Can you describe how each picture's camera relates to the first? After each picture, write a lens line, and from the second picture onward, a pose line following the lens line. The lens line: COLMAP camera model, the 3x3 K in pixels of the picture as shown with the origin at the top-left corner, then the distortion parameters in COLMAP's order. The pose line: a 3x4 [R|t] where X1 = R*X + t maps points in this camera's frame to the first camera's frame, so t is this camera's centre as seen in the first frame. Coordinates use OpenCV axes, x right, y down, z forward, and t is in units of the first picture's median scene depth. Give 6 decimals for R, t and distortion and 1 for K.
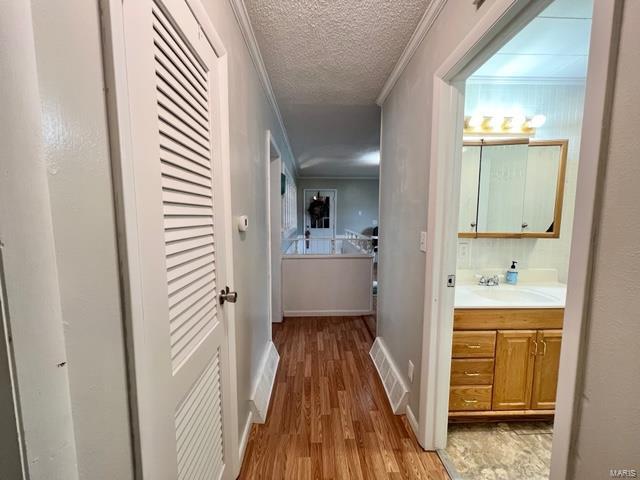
lens RADIAL K [[255.3, 0, 317.8], [0, 255.3, 240.7], [0, 0, 1]] dist [0.000660, -0.000620]
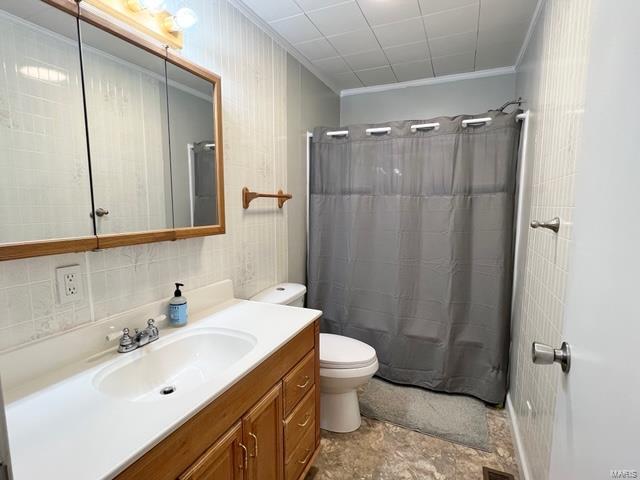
lens RADIAL K [[326.8, 0, 321.6], [0, 326.8, 242.7], [0, 0, 1]] dist [-0.006147, 0.004431]
pose [[0.426345, -0.102859, 0.898693, 0.292429], [0.091493, 0.993322, 0.070285, -0.024163], [-0.899922, 0.052259, 0.432909, 0.430866]]
